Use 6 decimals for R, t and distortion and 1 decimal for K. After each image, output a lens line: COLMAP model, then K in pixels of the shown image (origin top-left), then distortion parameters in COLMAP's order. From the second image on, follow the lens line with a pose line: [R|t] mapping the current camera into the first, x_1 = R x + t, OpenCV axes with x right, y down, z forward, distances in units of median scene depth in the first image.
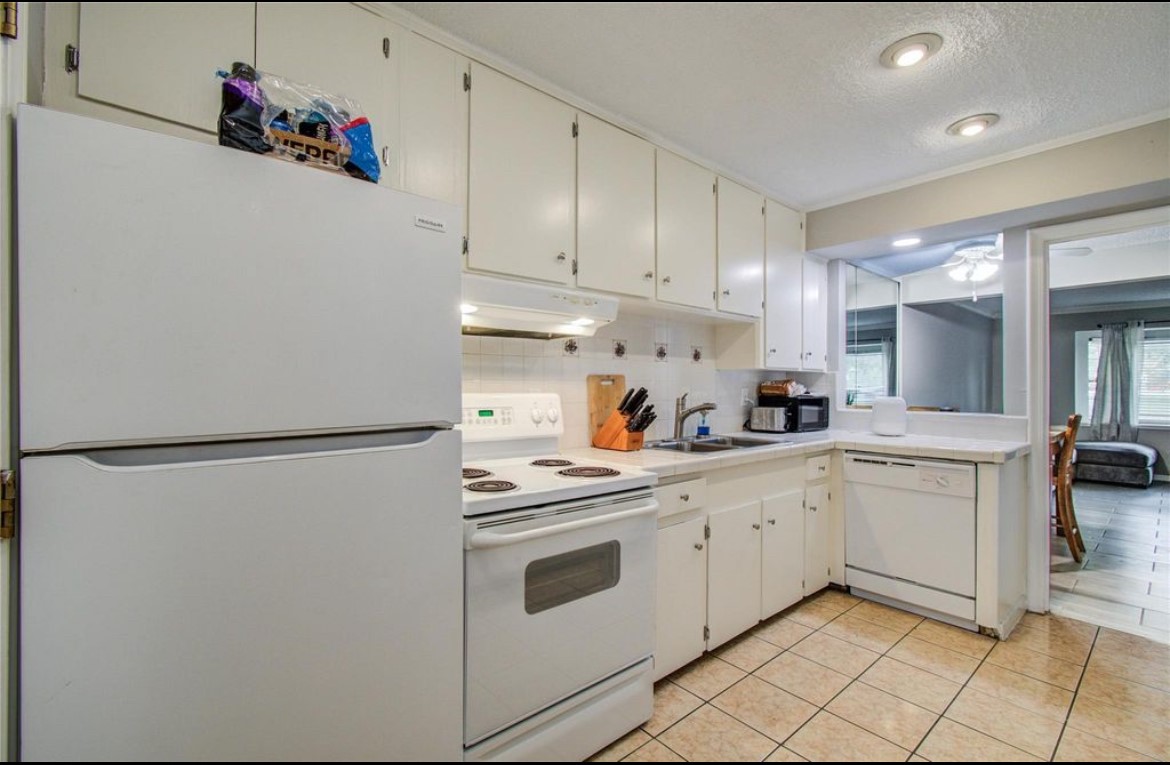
lens RADIAL K [[517.4, 0, 587.4], [0, 517.4, 376.3], [0, 0, 1]] dist [-0.004336, -0.000959]
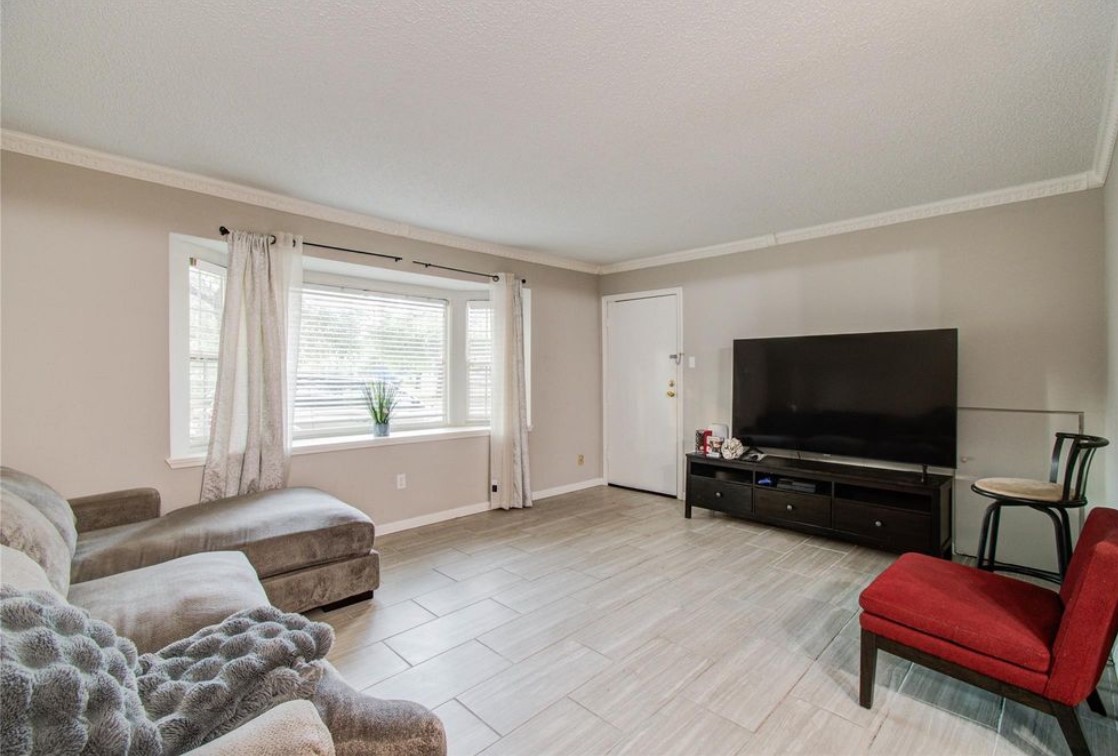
lens RADIAL K [[494.5, 0, 561.4], [0, 494.5, 380.5], [0, 0, 1]] dist [0.002178, 0.000117]
pose [[-0.091561, -0.015993, 0.995671, 0.574796], [-0.015867, 0.999768, 0.014600, 0.018227], [-0.995673, -0.014461, -0.091794, 0.784385]]
